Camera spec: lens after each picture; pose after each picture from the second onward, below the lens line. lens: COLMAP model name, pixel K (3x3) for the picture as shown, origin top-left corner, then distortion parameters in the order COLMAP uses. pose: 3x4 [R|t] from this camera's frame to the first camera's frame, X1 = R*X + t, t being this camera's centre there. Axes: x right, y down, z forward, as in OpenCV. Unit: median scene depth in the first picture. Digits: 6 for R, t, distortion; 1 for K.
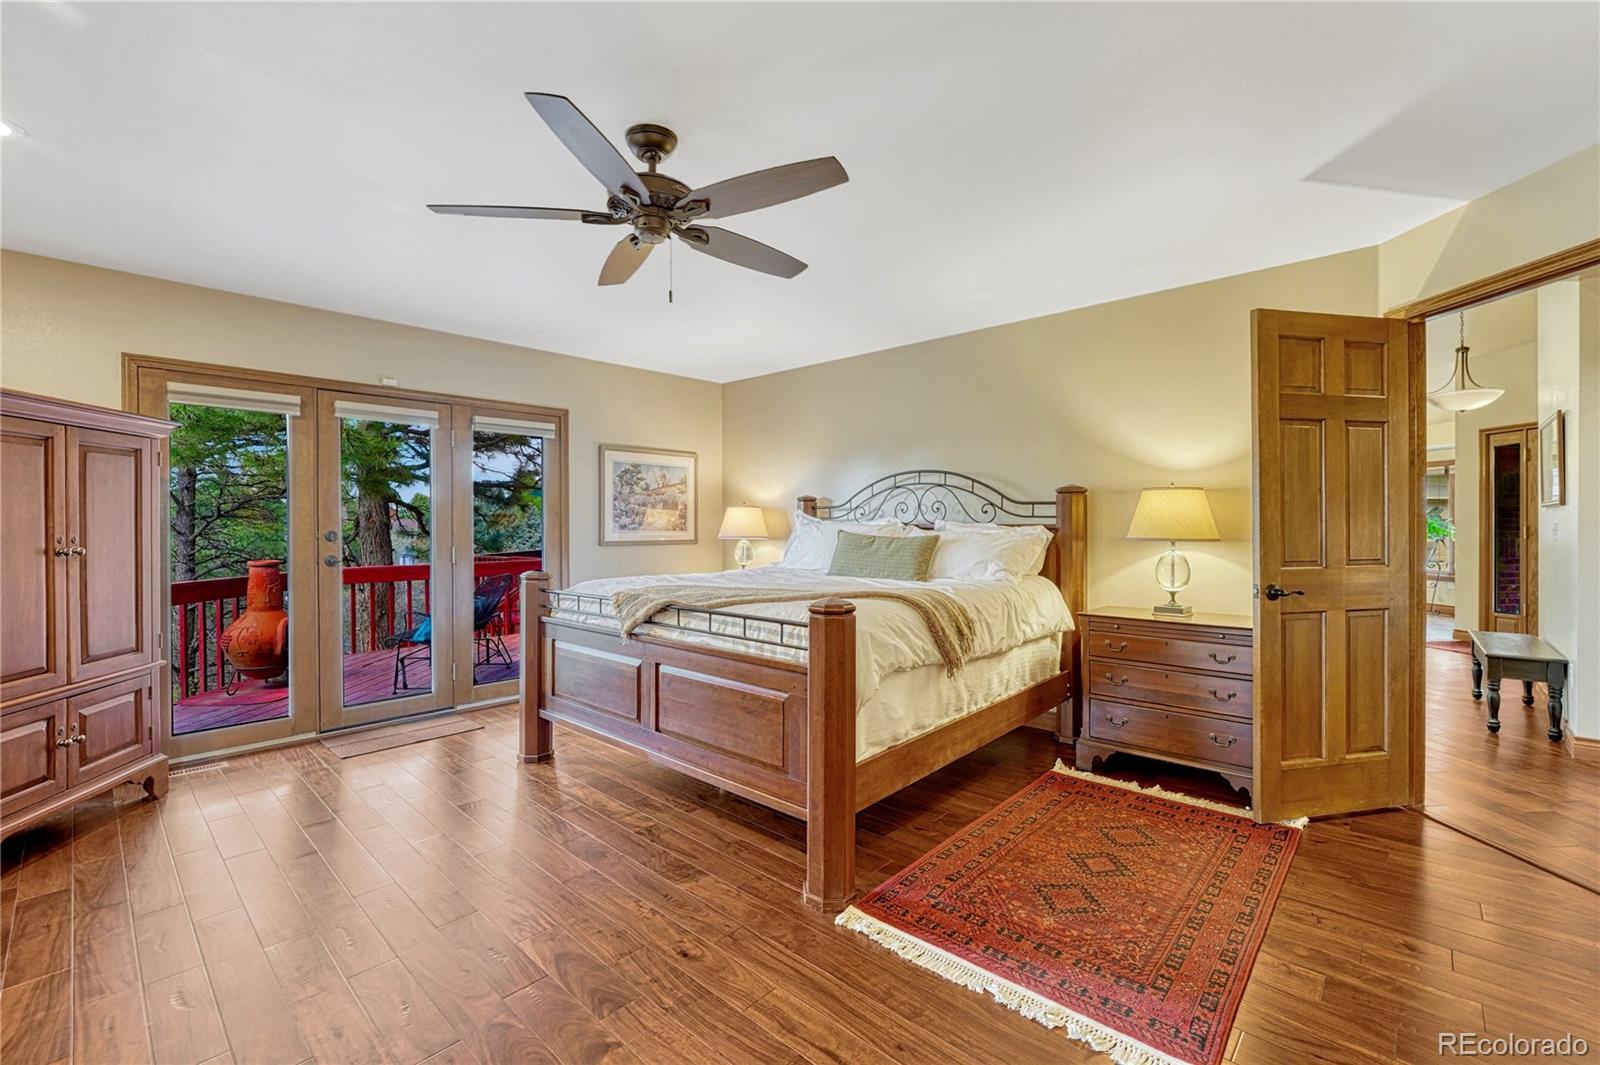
lens RADIAL K [[666.5, 0, 775.0], [0, 666.5, 529.7], [0, 0, 1]] dist [-0.008760, -0.000466]
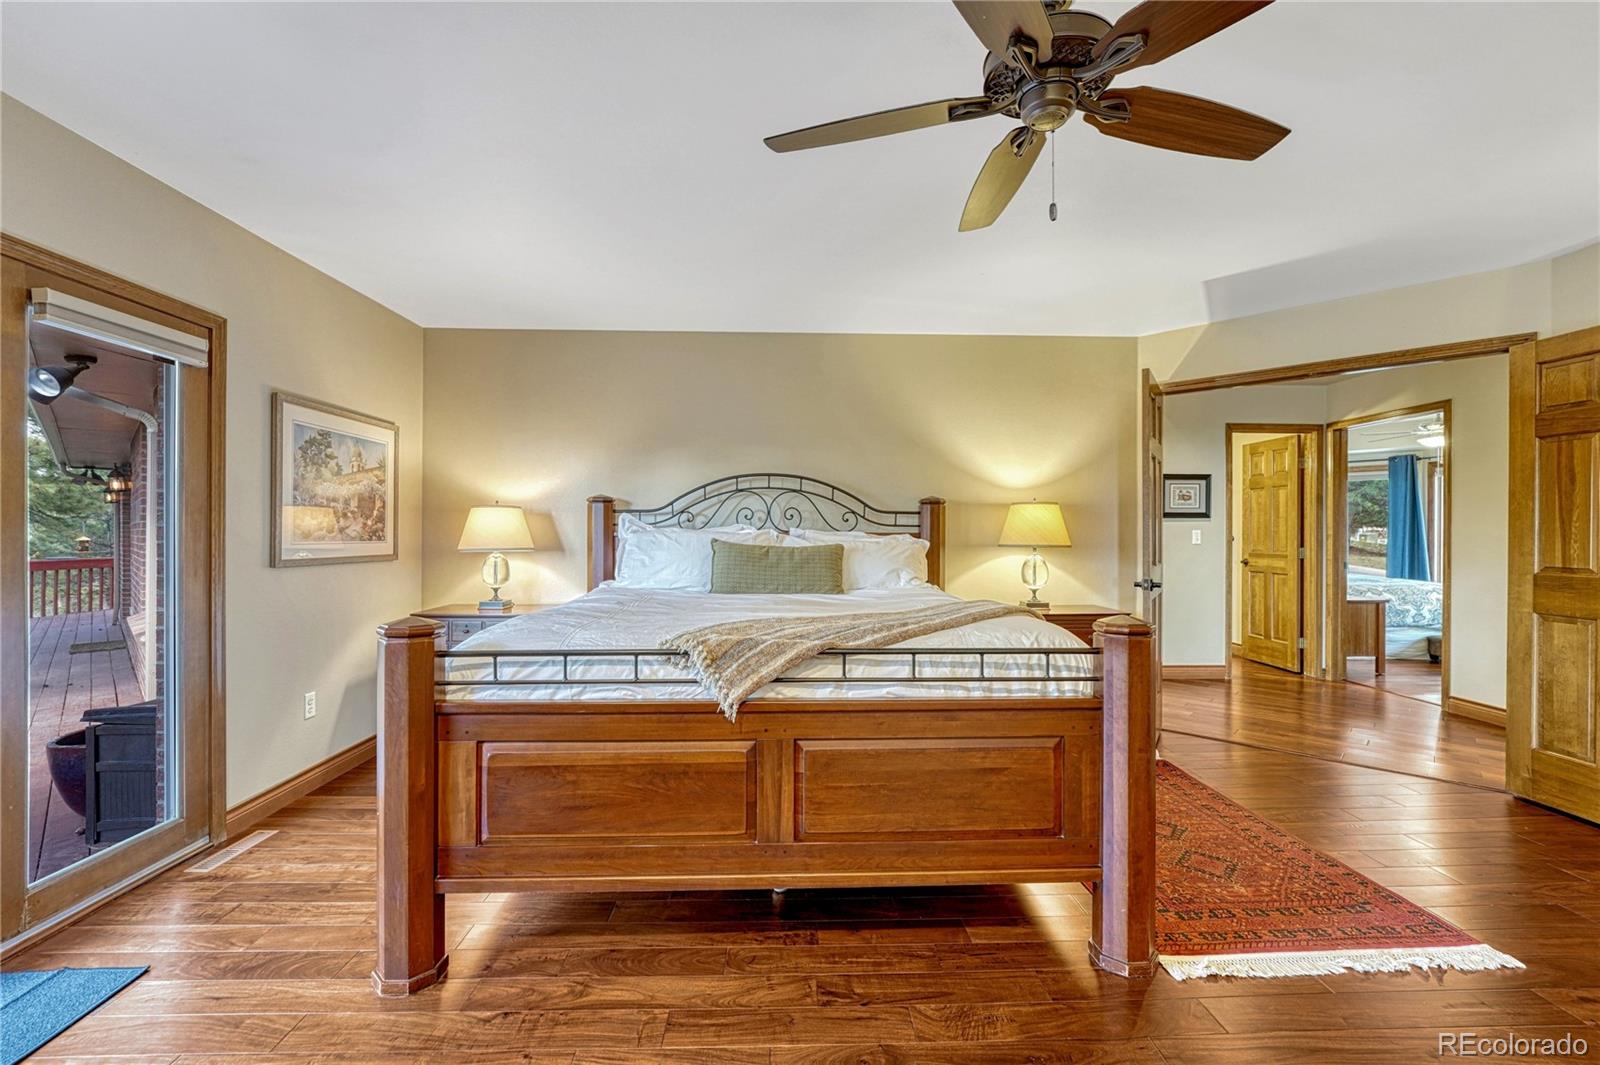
lens RADIAL K [[666.5, 0, 803.7], [0, 666.5, 529.7], [0, 0, 1]] dist [-0.008760, -0.000466]
pose [[0.709270, 0.006777, 0.704905, -0.460865], [0.001942, 0.999931, -0.011568, -0.001110], [-0.704935, 0.009574, 0.709208, 0.371015]]
